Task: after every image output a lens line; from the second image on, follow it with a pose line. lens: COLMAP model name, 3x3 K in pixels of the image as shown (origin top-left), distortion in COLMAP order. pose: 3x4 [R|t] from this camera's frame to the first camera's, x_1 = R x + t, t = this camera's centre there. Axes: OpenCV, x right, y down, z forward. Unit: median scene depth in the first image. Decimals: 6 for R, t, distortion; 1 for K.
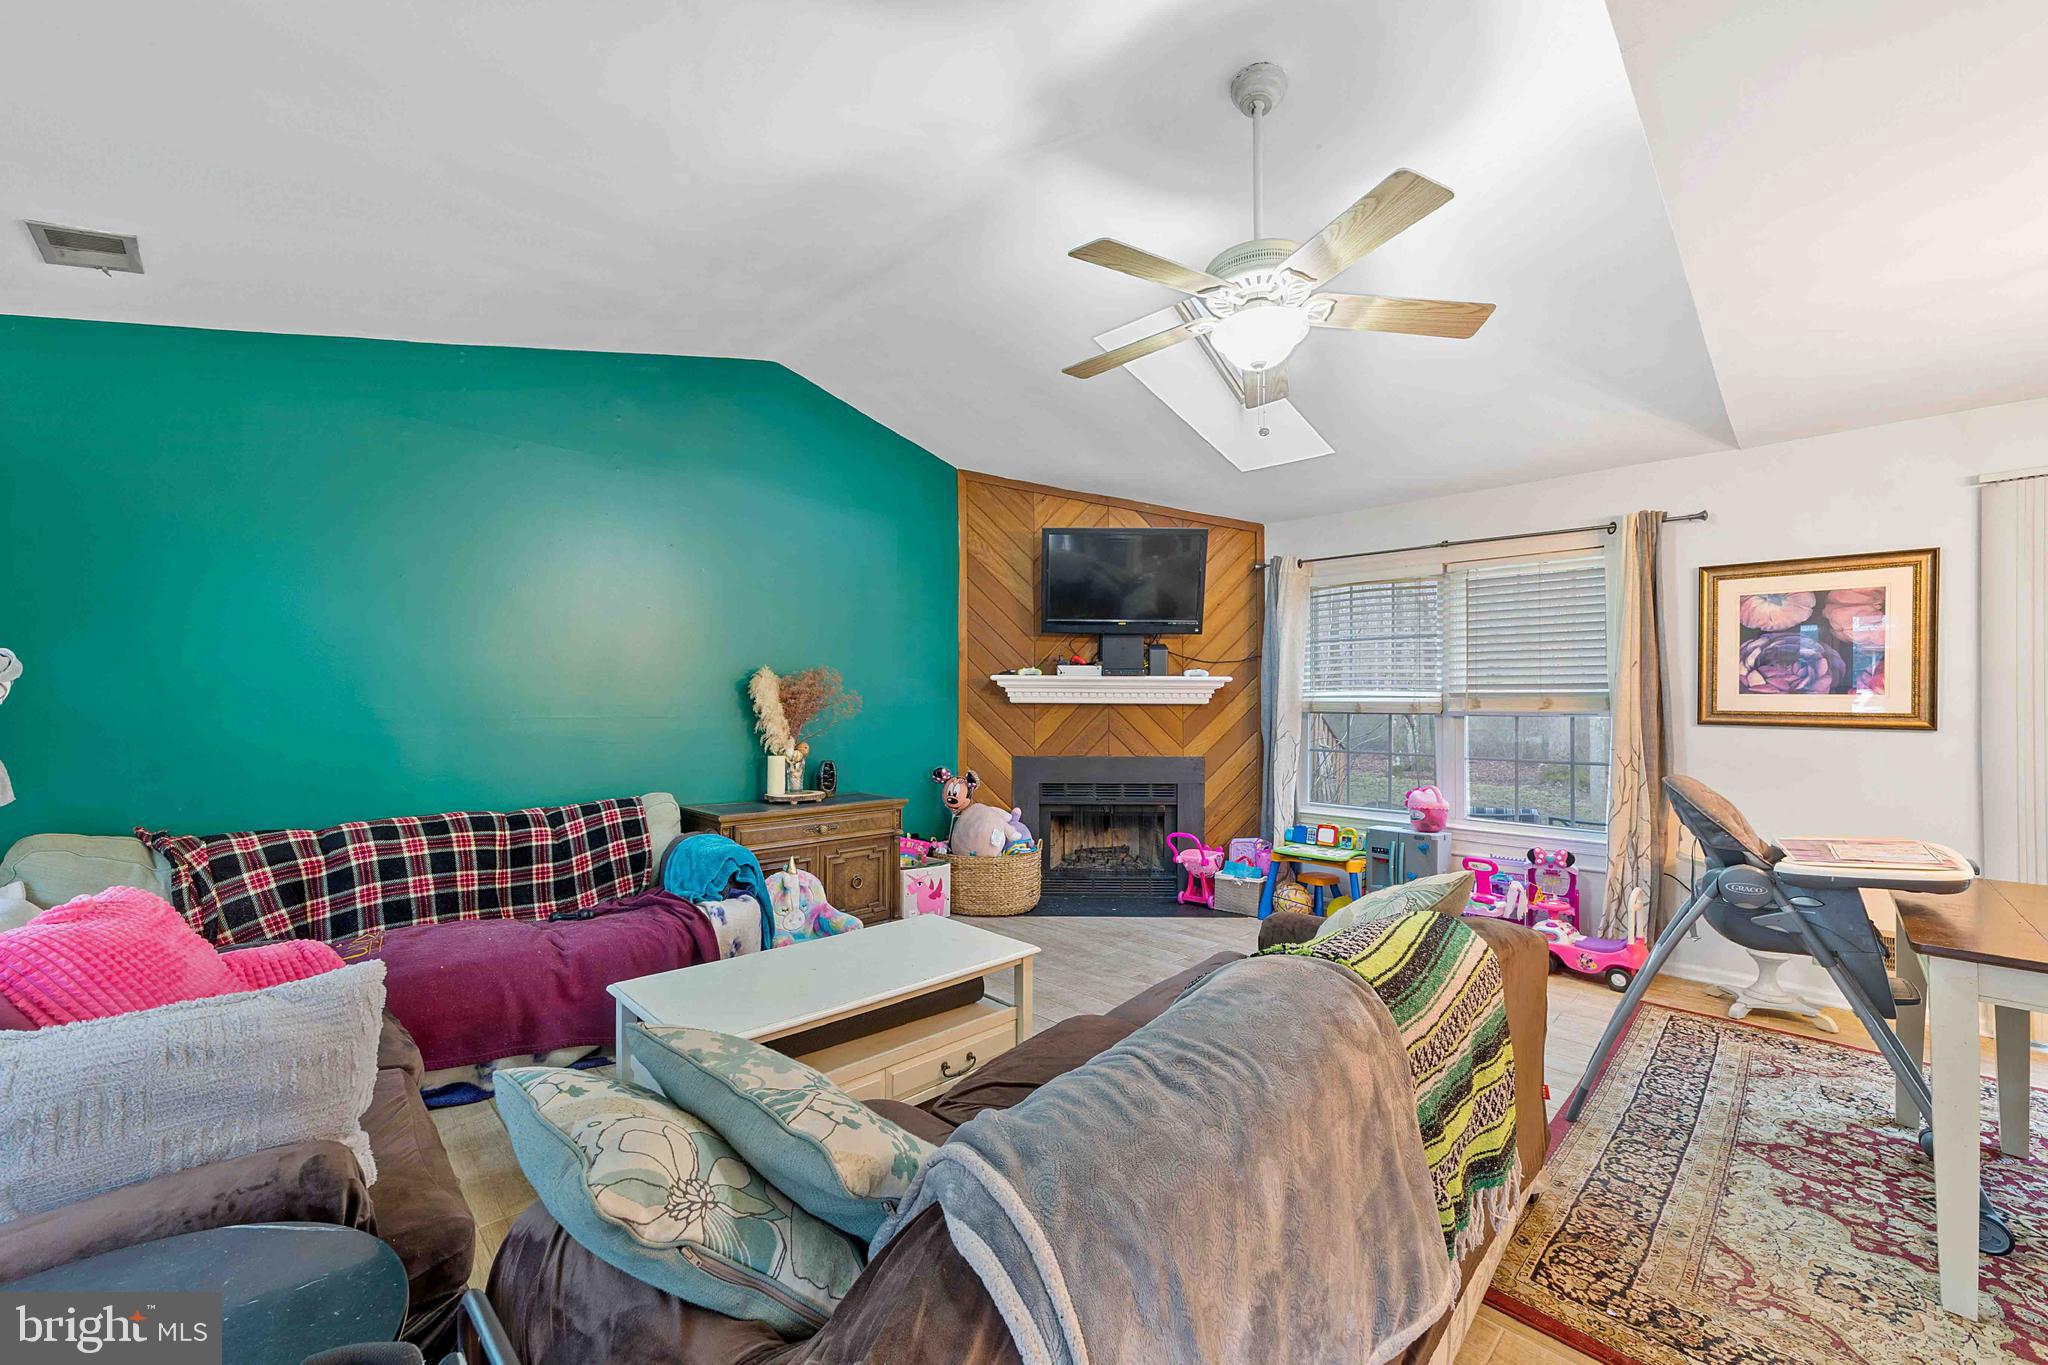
lens RADIAL K [[793.8, 0, 987.3], [0, 793.8, 695.0], [0, 0, 1]] dist [-0.004203, 0.001243]
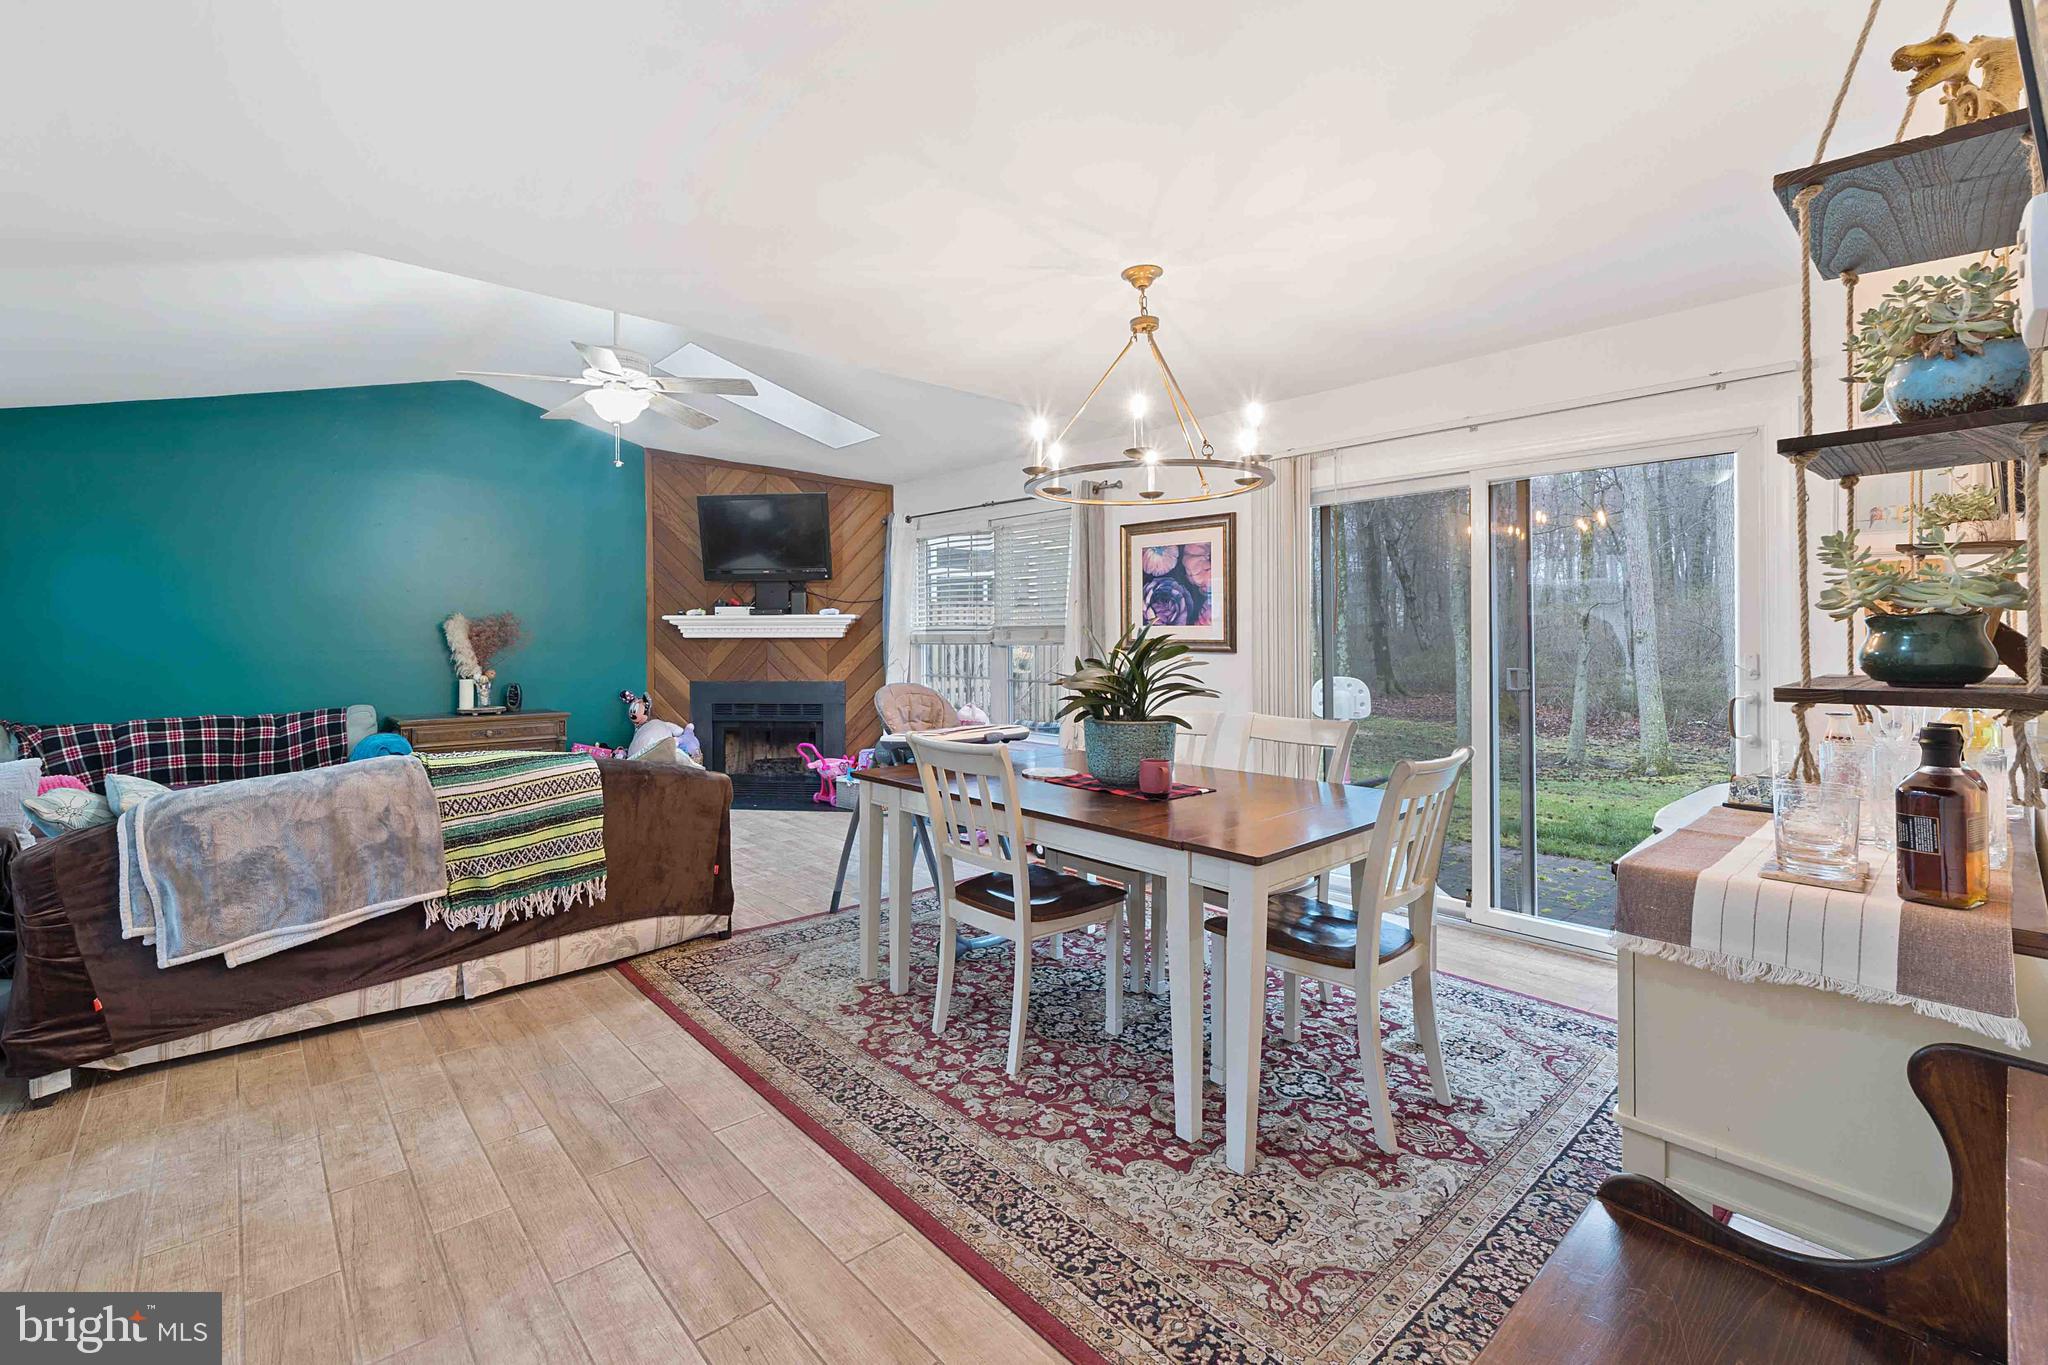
lens RADIAL K [[860.3, 0, 873.9], [0, 860.3, 630.2], [0, 0, 1]] dist [-0.001628, 0.000190]
pose [[0.993669, -0.009733, -0.111925, 0.572595], [0.009794, 0.999952, -0.000007, 0.001368], [0.111920, -0.001090, 0.993717, -0.350161]]
